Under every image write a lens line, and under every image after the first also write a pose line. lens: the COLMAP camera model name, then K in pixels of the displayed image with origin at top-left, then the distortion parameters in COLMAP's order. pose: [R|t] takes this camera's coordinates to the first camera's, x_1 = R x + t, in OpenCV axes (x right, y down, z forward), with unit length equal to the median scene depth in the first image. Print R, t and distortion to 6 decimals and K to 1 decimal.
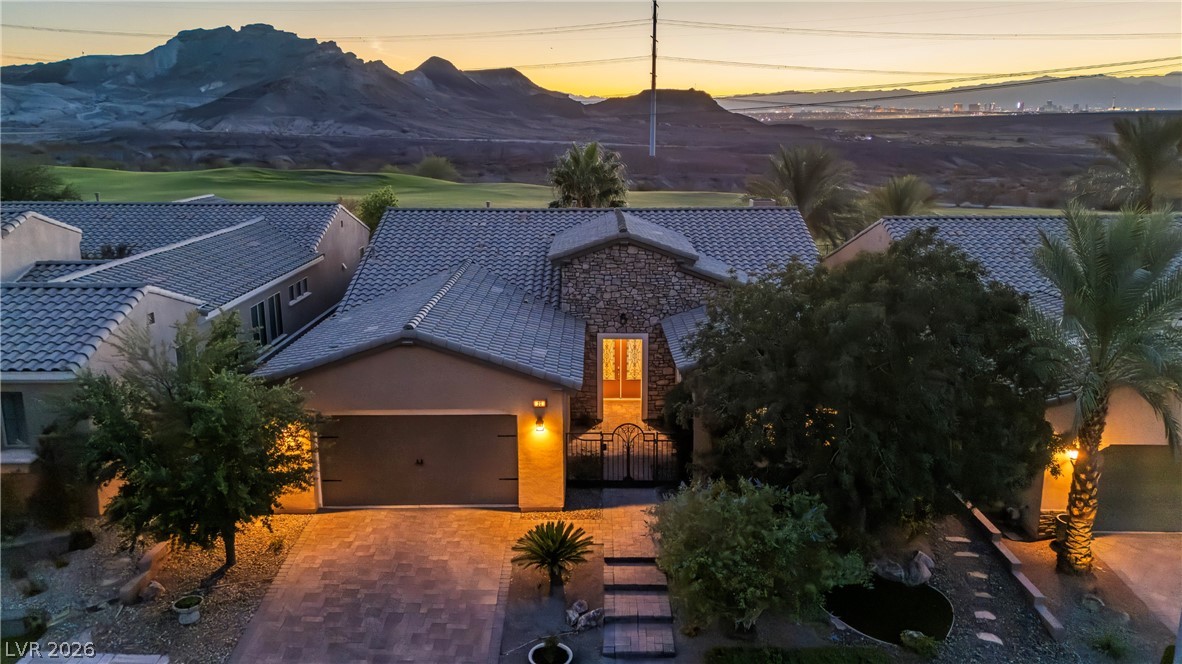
lens RADIAL K [[887.7, 0, 591.0], [0, 887.7, 332.0], [0, 0, 1]] dist [0.054626, -0.041869]
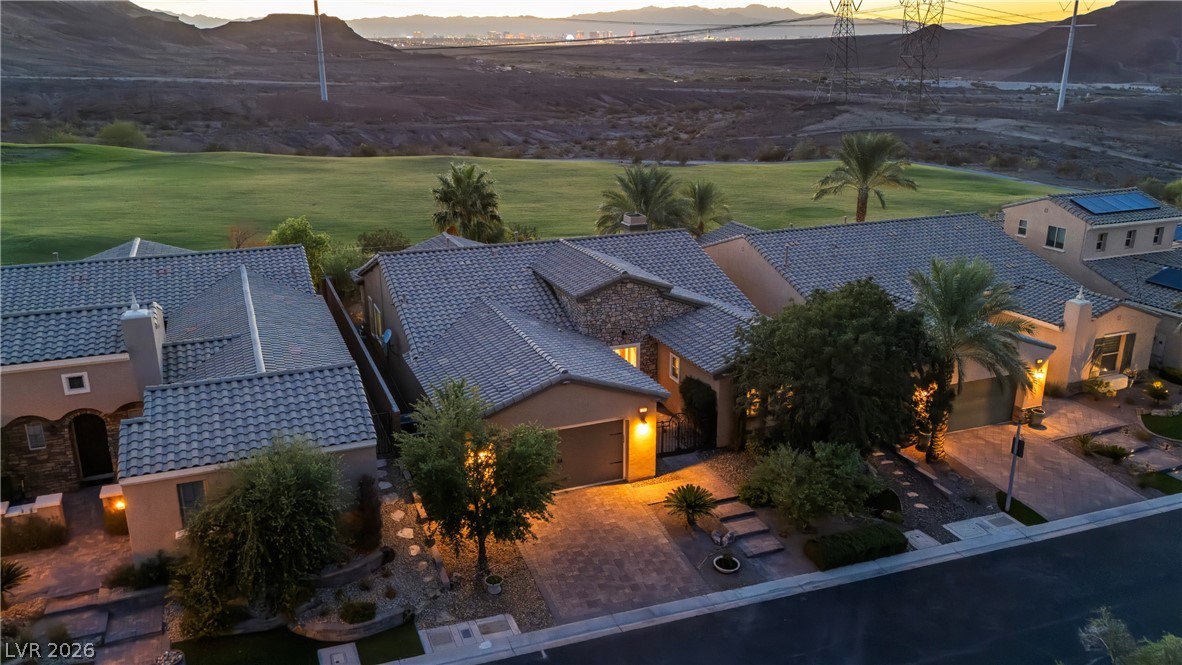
lens RADIAL K [[887.7, 0, 591.0], [0, 887.7, 332.5], [0, 0, 1]] dist [0.054626, -0.041869]
pose [[0.926821, -0.112860, 0.358141, -0.516172], [0.085915, 0.992199, 0.090334, -0.149973], [-0.365542, -0.052954, 0.929287, -0.274577]]
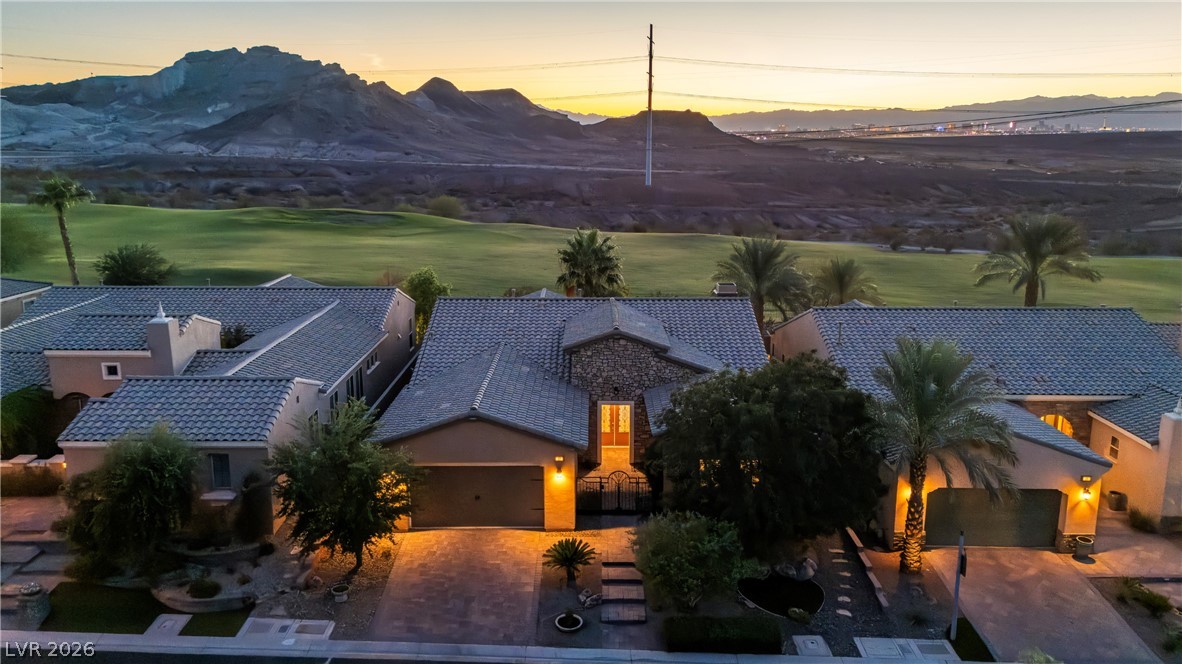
lens RADIAL K [[875.7, 0, 591.0], [0, 875.7, 332.0], [0, 0, 1]] dist [0.062630, -0.050147]
pose [[0.999990, 0.003587, 0.002739, -0.007283], [-0.003536, 0.999830, -0.018122, -0.083792], [-0.002803, 0.018112, 0.999832, -0.378863]]
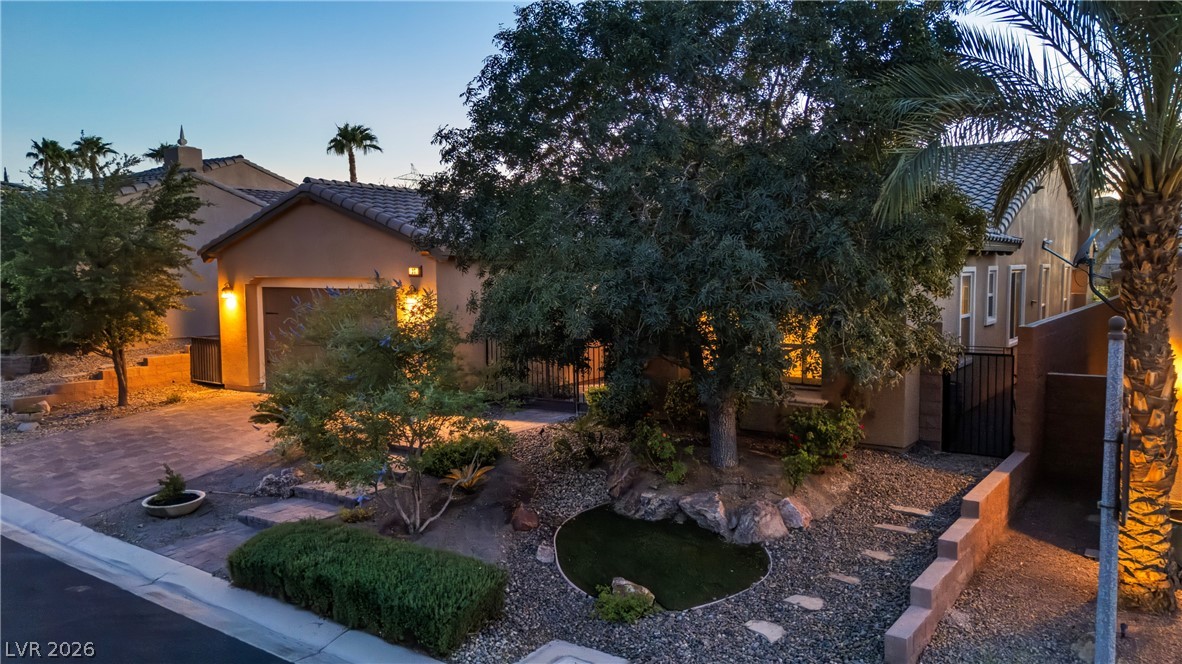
lens RADIAL K [[887.7, 0, 591.0], [0, 887.7, 332.0], [0, 0, 1]] dist [0.054626, -0.041869]
pose [[0.822531, 0.040436, -0.567282, 0.424483], [-0.125713, 0.985723, -0.112014, 0.161640], [0.554653, 0.163450, 0.815870, 0.336220]]
